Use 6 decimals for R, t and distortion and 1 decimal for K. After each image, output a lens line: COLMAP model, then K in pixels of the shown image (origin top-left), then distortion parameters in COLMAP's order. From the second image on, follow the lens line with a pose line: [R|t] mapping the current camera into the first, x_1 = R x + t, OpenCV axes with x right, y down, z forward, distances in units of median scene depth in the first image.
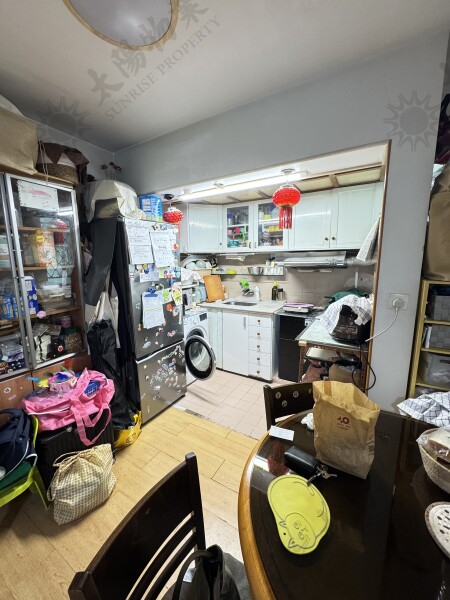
lens RADIAL K [[240.1, 0, 225.0], [0, 240.1, 300.0], [0, 0, 1]] dist [-0.000347, -0.000036]
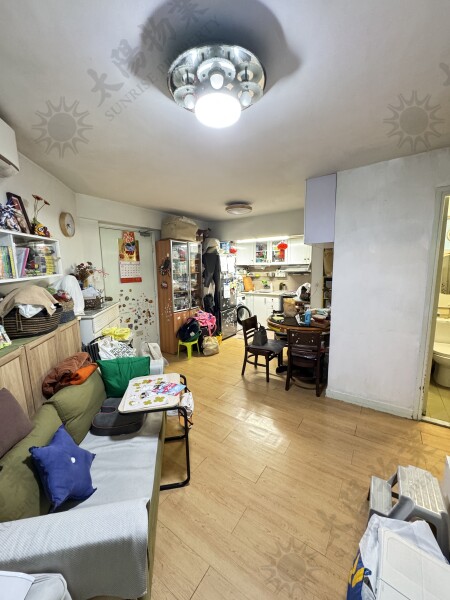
lens RADIAL K [[240.1, 0, 225.0], [0, 240.1, 300.0], [0, 0, 1]] dist [-0.000347, -0.000036]
pose [[0.997896, 0.004394, -0.064691, -0.136632], [-0.006094, 0.999641, -0.026094, 0.162016], [0.064553, 0.026433, 0.997564, -1.132340]]
